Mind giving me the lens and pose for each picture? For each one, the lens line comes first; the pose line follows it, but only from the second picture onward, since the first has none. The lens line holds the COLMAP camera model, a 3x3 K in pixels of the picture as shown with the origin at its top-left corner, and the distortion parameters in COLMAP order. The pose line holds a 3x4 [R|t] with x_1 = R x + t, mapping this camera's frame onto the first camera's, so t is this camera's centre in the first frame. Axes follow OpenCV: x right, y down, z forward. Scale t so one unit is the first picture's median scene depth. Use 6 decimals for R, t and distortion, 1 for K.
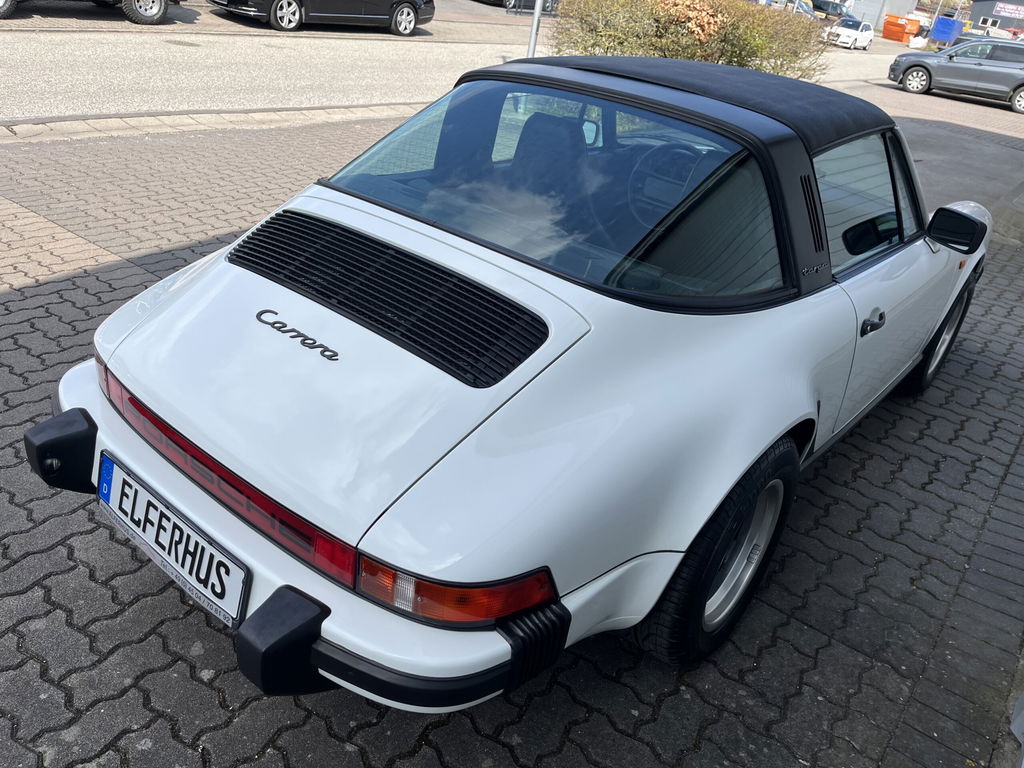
lens RADIAL K [[801.7, 0, 512.0], [0, 801.7, 384.0], [0, 0, 1]] dist [0.067230, -0.098519]
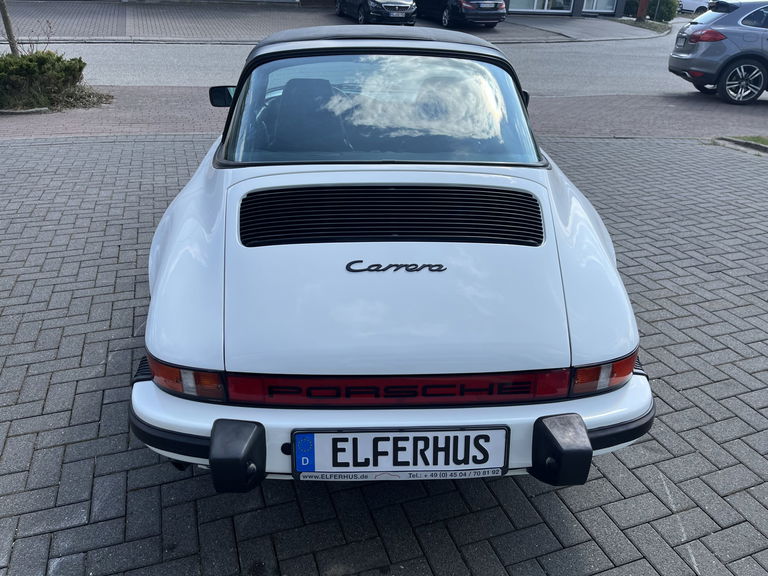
lens RADIAL K [[601.3, 0, 384.0], [0, 601.3, 288.0], [0, 0, 1]] dist [0.067230, -0.098519]
pose [[0.723483, -0.387797, 0.571127, -0.857826], [0.371073, 0.916085, 0.151963, -0.187570], [-0.582131, 0.101987, 0.806673, 0.254532]]
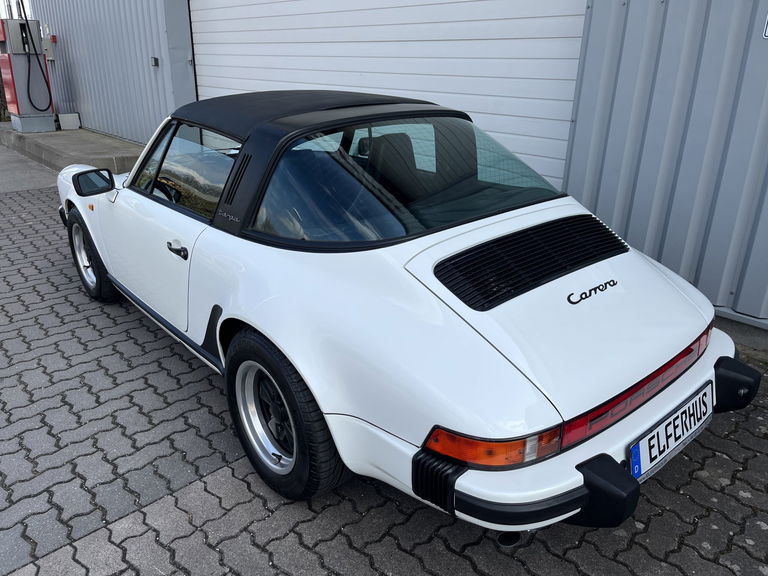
lens RADIAL K [[601.3, 0, 384.0], [0, 601.3, 288.0], [0, 0, 1]] dist [0.067230, -0.098519]
pose [[0.142453, -0.473208, 0.869357, -1.337834], [0.468712, 0.805845, 0.361834, -0.675386], [-0.871789, 0.355933, 0.336594, 0.983662]]
